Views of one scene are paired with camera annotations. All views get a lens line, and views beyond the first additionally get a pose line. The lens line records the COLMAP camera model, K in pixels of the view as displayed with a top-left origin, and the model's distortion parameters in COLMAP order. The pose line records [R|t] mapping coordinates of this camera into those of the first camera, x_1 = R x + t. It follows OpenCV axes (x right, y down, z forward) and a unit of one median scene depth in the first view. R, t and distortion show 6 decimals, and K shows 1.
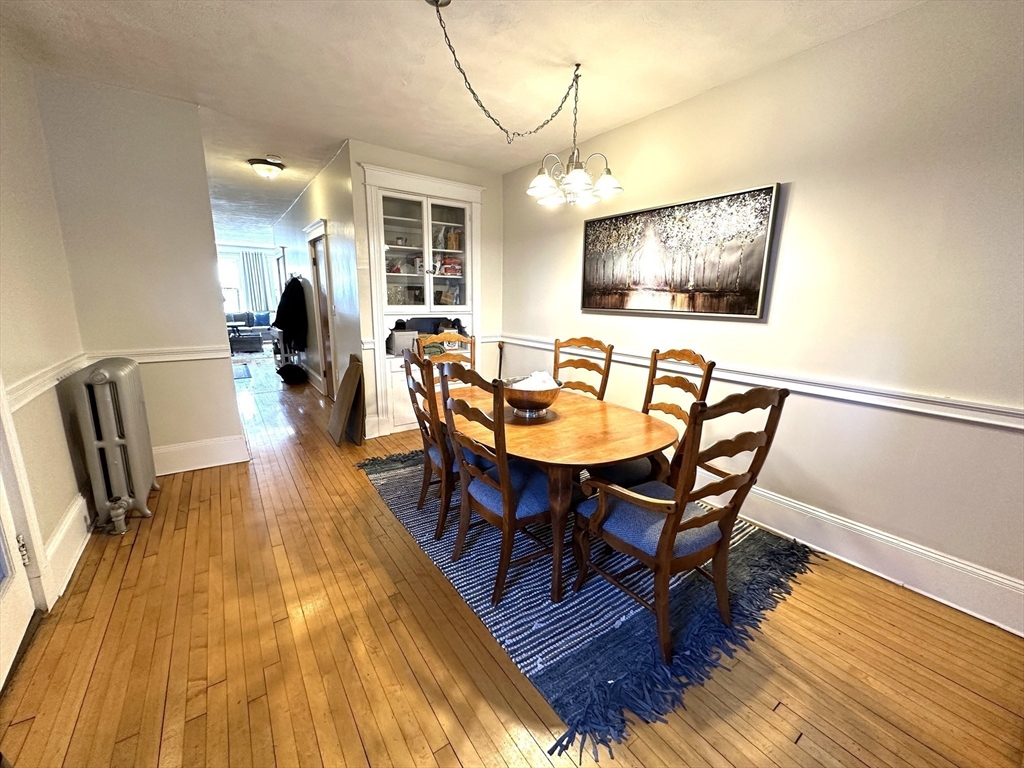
lens RADIAL K [[414.7, 0, 519.0], [0, 414.7, 384.8], [0, 0, 1]] dist [-0.001253, -0.000235]
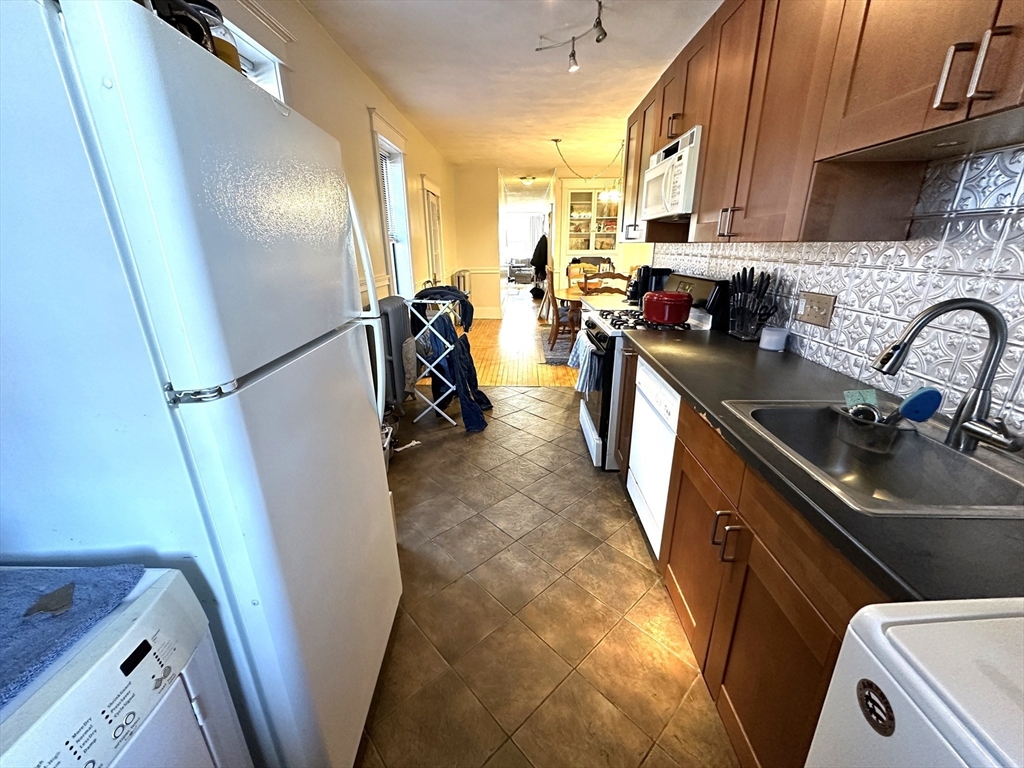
lens RADIAL K [[414.7, 0, 514.7], [0, 414.7, 385.3], [0, 0, 1]] dist [-0.001253, -0.000235]
pose [[0.800222, 0.180242, -0.571977, 0.665635], [-0.114516, 0.982141, 0.149280, 0.161986], [0.588669, -0.053957, 0.806571, -0.709136]]
